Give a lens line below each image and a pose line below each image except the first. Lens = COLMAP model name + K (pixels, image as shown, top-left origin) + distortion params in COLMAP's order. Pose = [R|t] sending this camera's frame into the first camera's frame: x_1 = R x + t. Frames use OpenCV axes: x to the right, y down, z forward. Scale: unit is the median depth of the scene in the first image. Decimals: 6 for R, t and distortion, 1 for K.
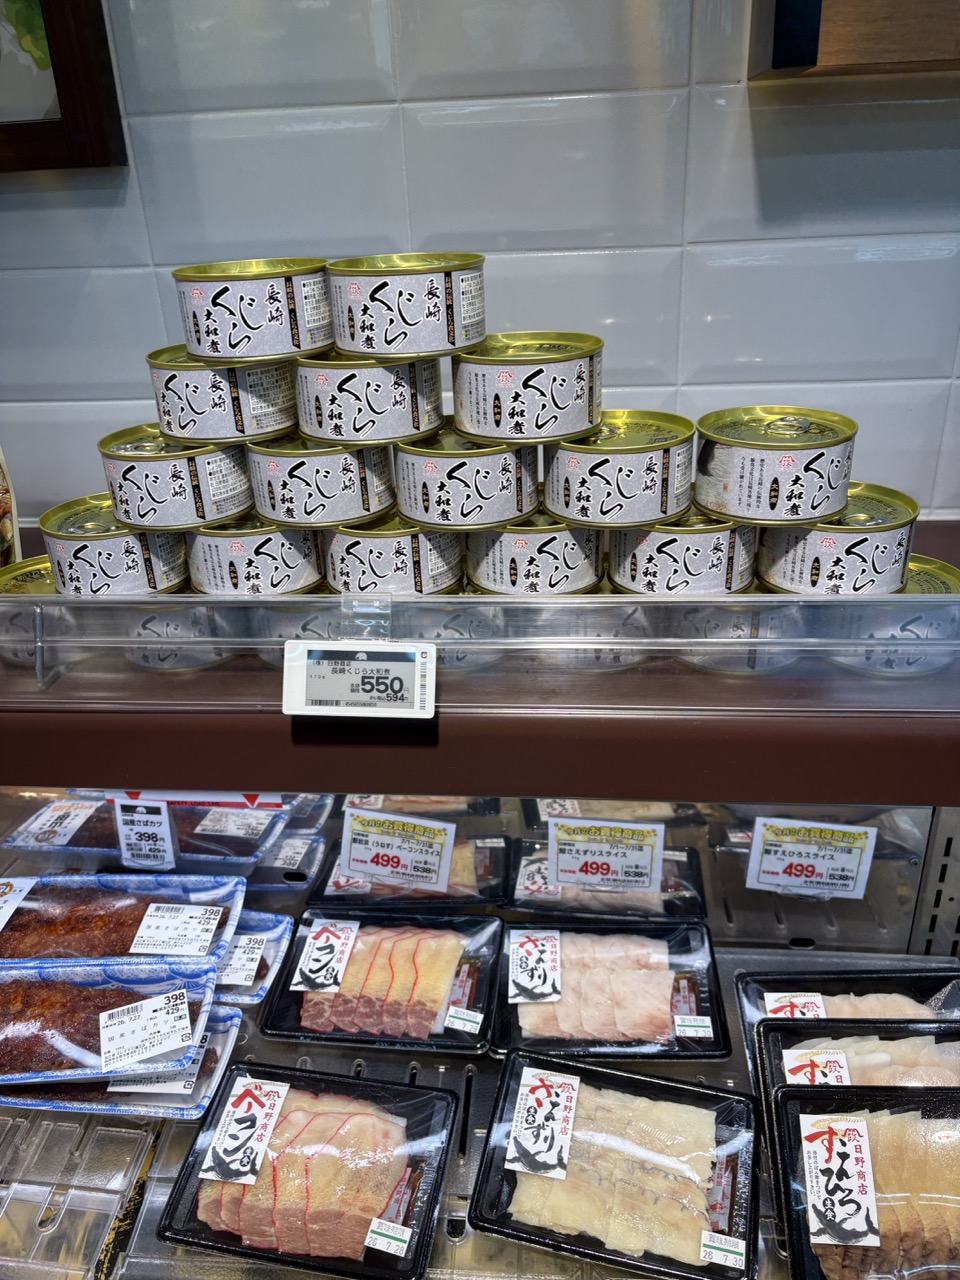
lens RADIAL K [[975.2, 0, 454.2], [0, 975.2, 639.4], [0, 0, 1]] dist [-0.004716, -0.011812]
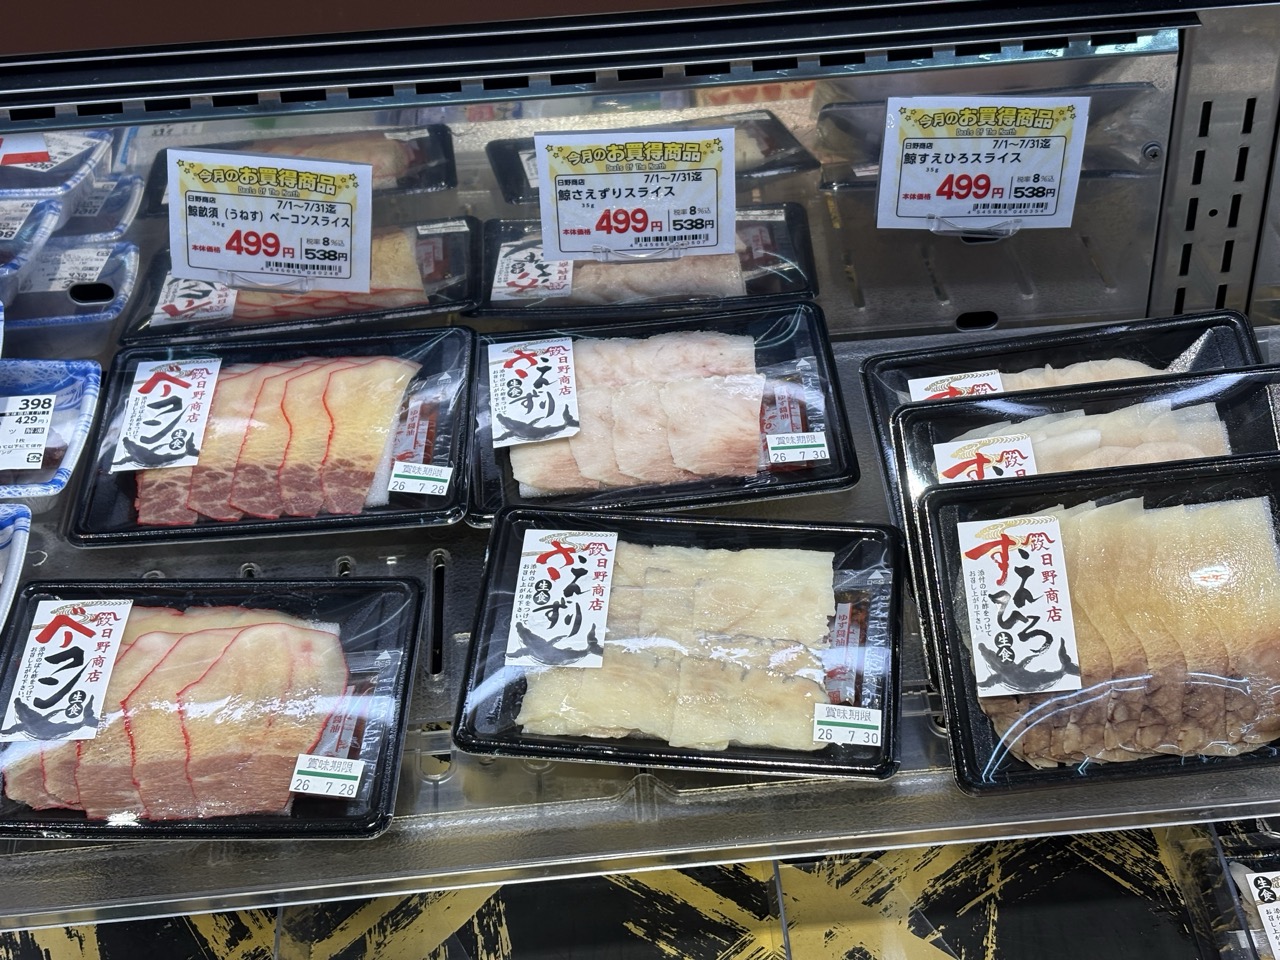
lens RADIAL K [[1923.0, 0, 640.0], [0, 1923.0, 480.0], [0, 0, 1]] dist [0.266466, -1.282832]
pose [[0.987308, -0.107815, 0.116611, 0.004640], [0.077258, 0.967576, 0.240475, 0.116164], [-0.138757, -0.228414, 0.963625, -0.152494]]
